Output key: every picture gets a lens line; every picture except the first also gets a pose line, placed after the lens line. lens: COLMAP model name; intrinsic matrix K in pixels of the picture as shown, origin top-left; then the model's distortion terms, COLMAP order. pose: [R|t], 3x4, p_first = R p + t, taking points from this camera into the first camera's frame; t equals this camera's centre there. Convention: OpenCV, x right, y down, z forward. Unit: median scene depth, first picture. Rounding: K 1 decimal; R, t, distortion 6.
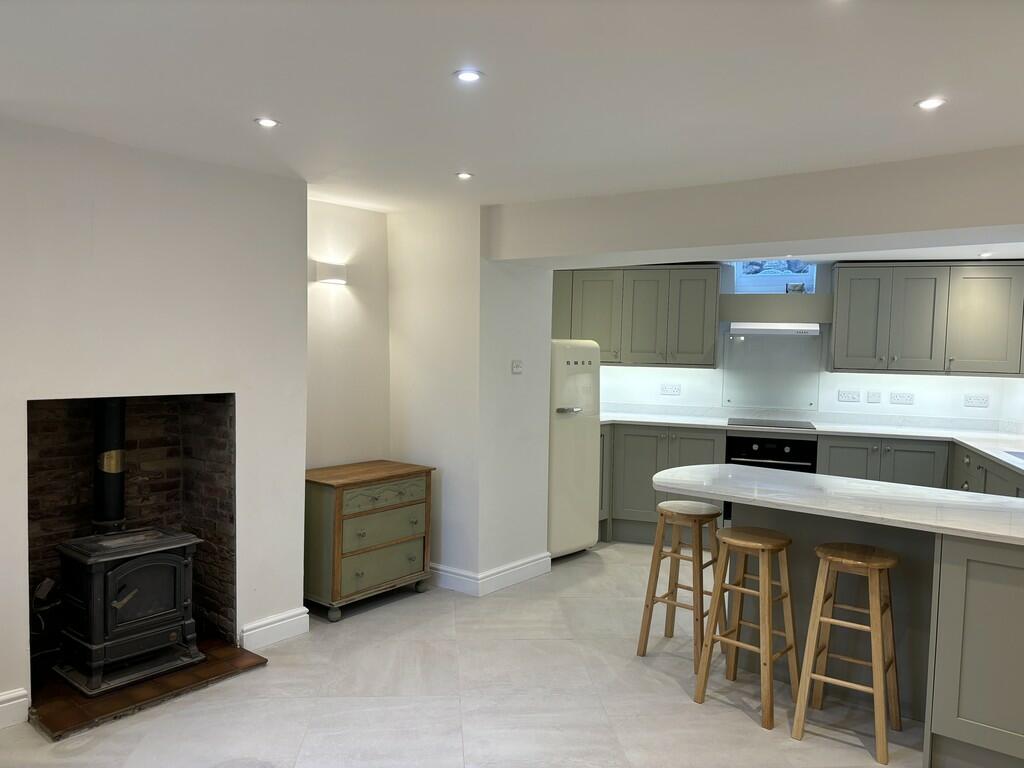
lens RADIAL K [[776.4, 0, 512.0], [0, 776.4, 384.0], [0, 0, 1]] dist [-0.001594, -0.002678]
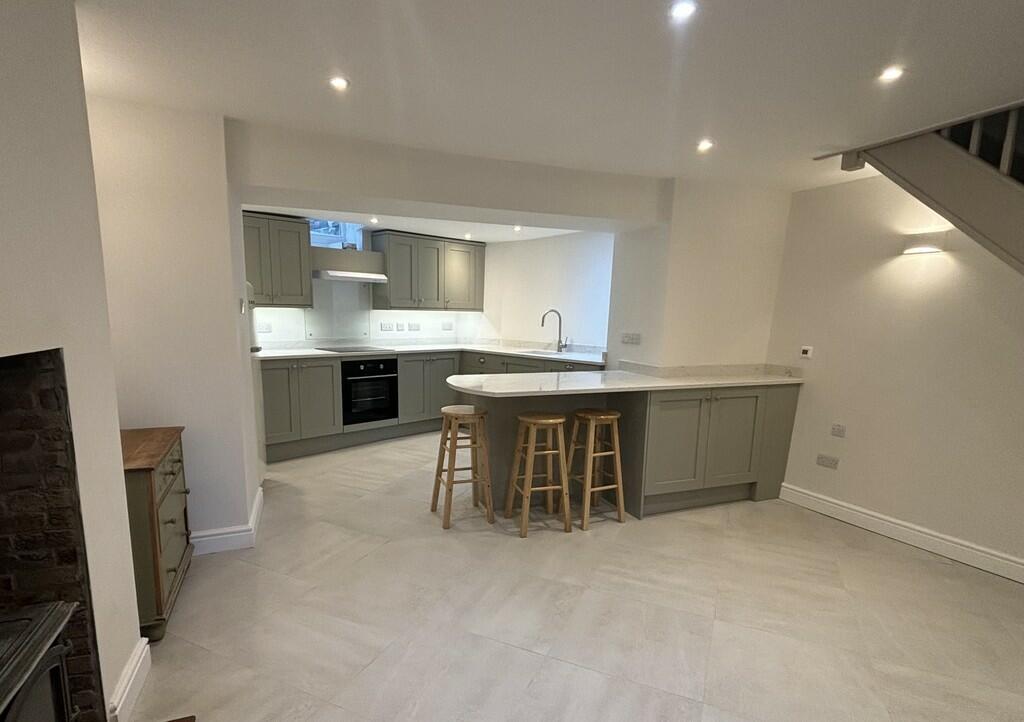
lens RADIAL K [[535.0, 0, 511.1], [0, 535.0, 391.8], [0, 0, 1]] dist [0.000776, -0.000681]
pose [[0.483488, -0.143862, 0.863448, -0.391227], [0.034410, 0.988764, 0.145474, -0.001848], [-0.874674, -0.040623, 0.483005, 0.364846]]
